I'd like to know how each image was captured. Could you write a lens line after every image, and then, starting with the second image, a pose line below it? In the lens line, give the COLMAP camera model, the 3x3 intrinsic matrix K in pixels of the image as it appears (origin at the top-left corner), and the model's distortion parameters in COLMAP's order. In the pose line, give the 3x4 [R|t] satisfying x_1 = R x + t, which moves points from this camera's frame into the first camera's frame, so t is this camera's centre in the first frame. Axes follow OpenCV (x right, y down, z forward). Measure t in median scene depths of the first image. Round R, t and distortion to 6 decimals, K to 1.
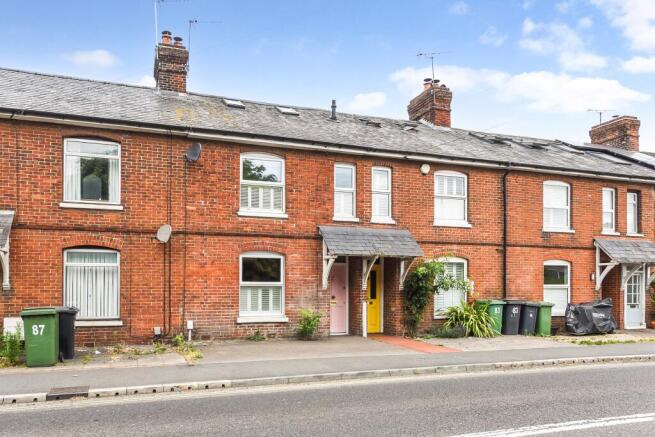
lens RADIAL K [[438.2, 0, 327.6], [0, 438.2, 219.4], [0, 0, 1]] dist [0.008001, -0.008485]
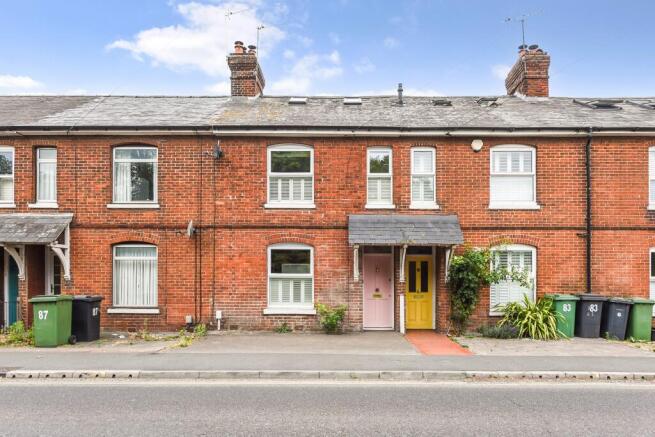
lens RADIAL K [[428.1, 0, 327.6], [0, 428.1, 217.6], [0, 0, 1]] dist [0.003944, -0.003252]
pose [[0.948977, -0.043655, -0.312308, 0.235881], [0.045747, 0.998953, -0.000628, 0.019764], [0.312009, -0.013691, 0.949981, 0.104530]]
